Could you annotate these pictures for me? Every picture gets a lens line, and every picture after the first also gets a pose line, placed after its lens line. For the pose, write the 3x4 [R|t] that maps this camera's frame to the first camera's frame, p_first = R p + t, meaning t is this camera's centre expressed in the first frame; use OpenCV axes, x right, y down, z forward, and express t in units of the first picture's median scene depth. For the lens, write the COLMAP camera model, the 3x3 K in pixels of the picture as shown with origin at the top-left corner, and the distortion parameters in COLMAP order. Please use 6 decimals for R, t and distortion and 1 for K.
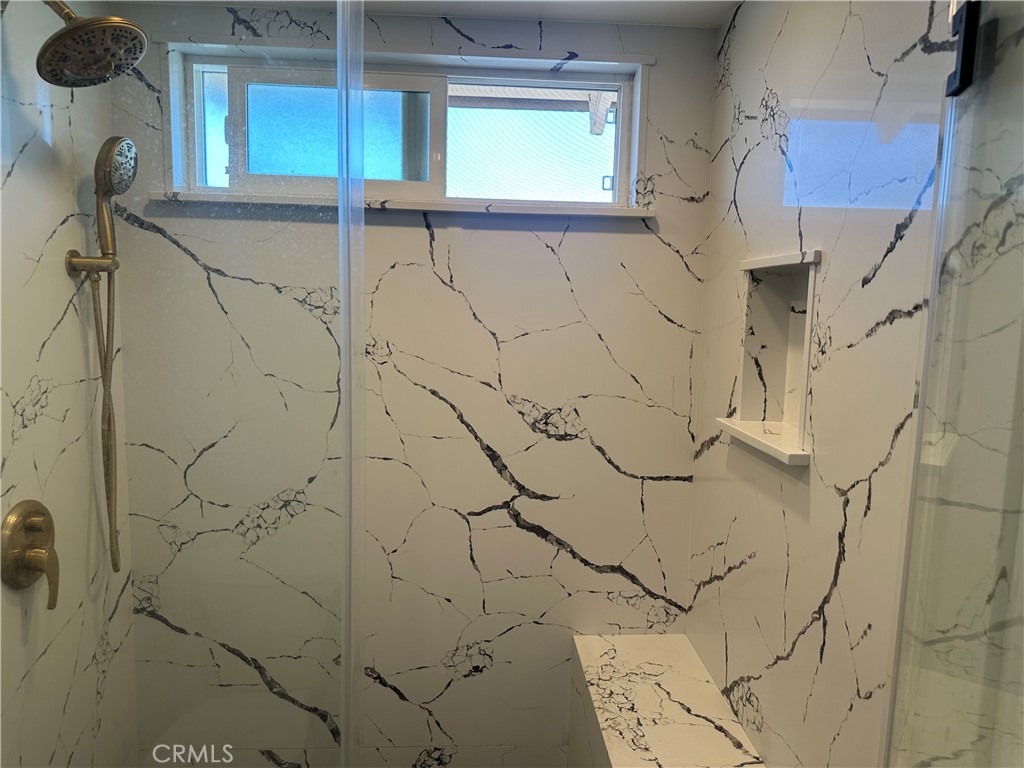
lens RADIAL K [[716.7, 0, 509.5], [0, 716.7, 388.7], [0, 0, 1]] dist [0.108468, -0.158466]
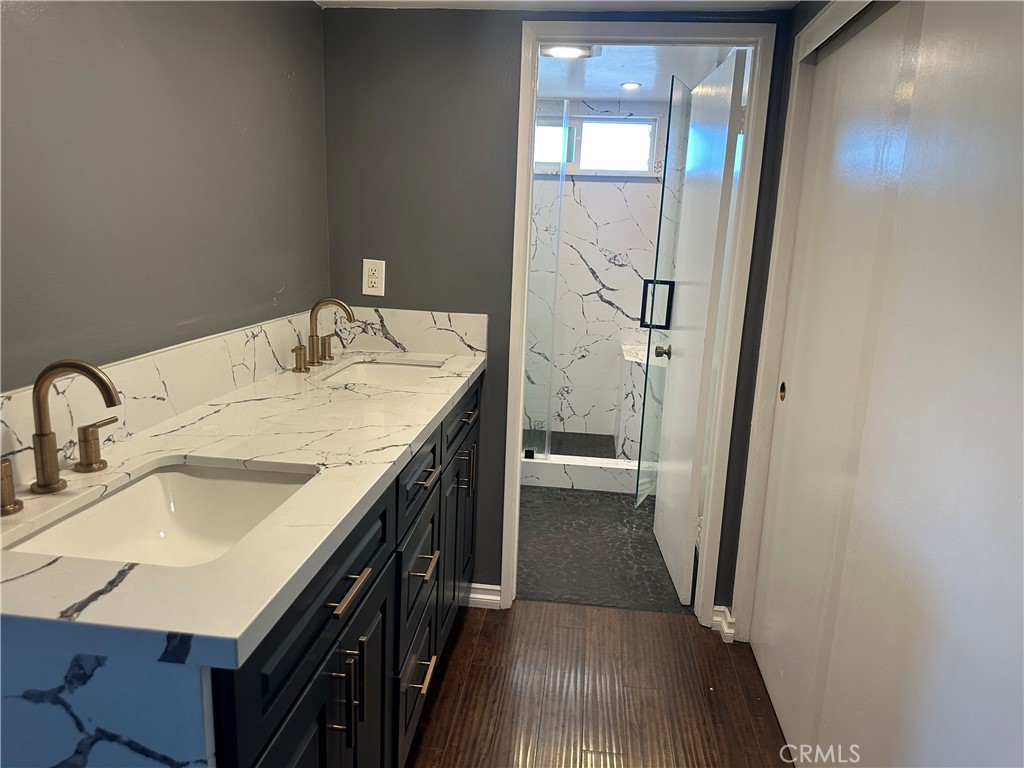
lens RADIAL K [[716.7, 0, 509.5], [0, 716.7, 388.7], [0, 0, 1]] dist [0.108468, -0.158466]
pose [[0.985729, 0.051787, -0.160174, 0.121712], [-0.036073, 0.994383, 0.099508, 0.274620], [0.164427, -0.092310, 0.982060, -1.695091]]
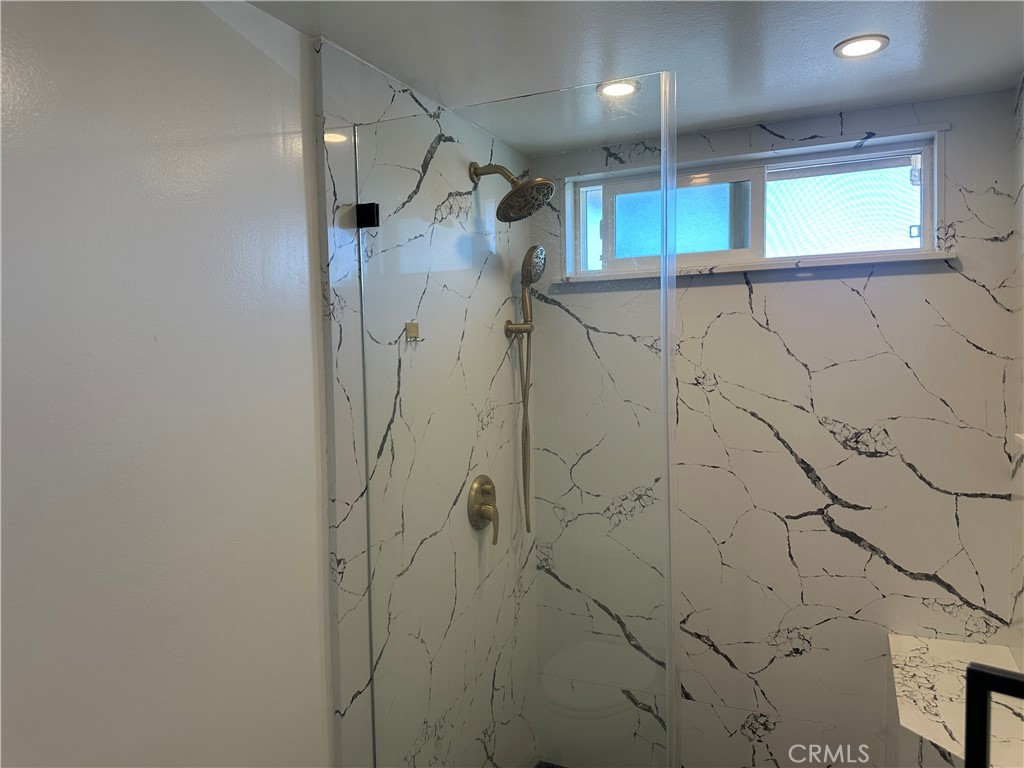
lens RADIAL K [[732.0, 0, 508.1], [0, 732.0, 389.6], [0, 0, 1]] dist [0.063507, -0.104093]
pose [[0.881435, -0.016899, -0.472004, 0.123919], [-0.017776, 0.997465, -0.068908, 0.058795], [0.471972, 0.069128, 0.878899, -0.324894]]
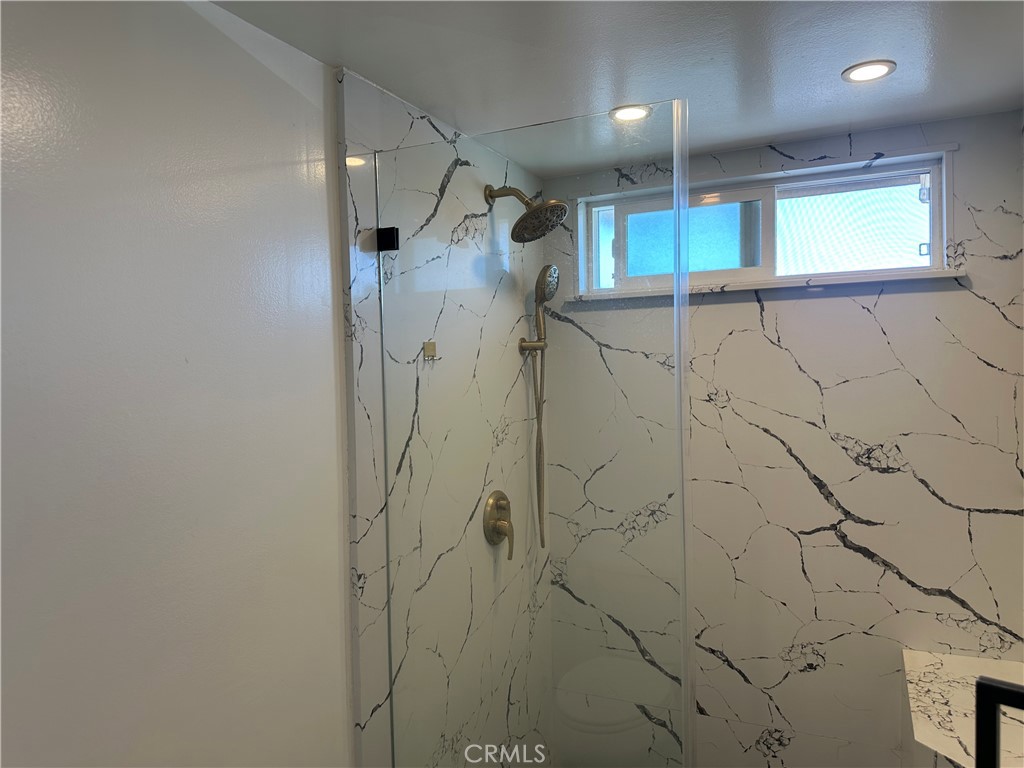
lens RADIAL K [[732.7, 0, 506.4], [0, 732.7, 389.9], [0, 0, 1]] dist [0.053905, -0.087078]
pose [[0.873889, -0.027564, -0.485343, 0.126720], [-0.016682, 0.996103, -0.086607, 0.054406], [0.485838, 0.083781, 0.870024, -0.348054]]
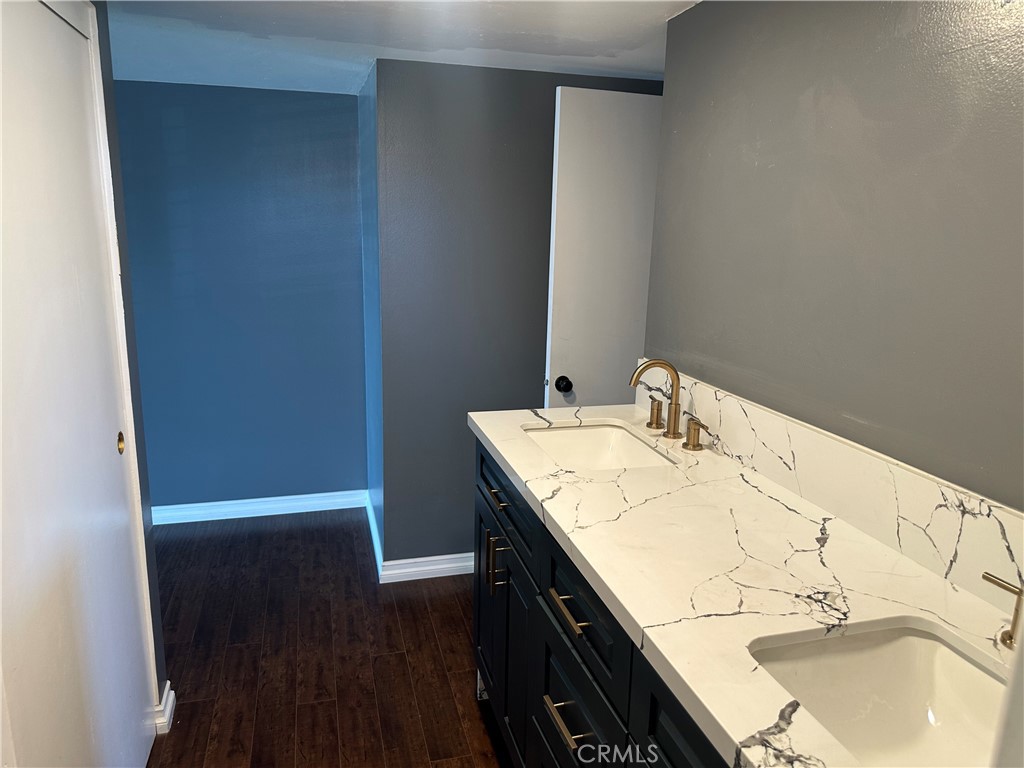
lens RADIAL K [[732.0, 0, 508.1], [0, 732.0, 389.6], [0, 0, 1]] dist [0.063507, -0.104093]
pose [[-0.977313, 0.007185, -0.211680, 0.019357], [-0.063923, 0.942814, 0.327132, -0.585107], [0.201926, 0.333241, -0.920965, 3.614840]]
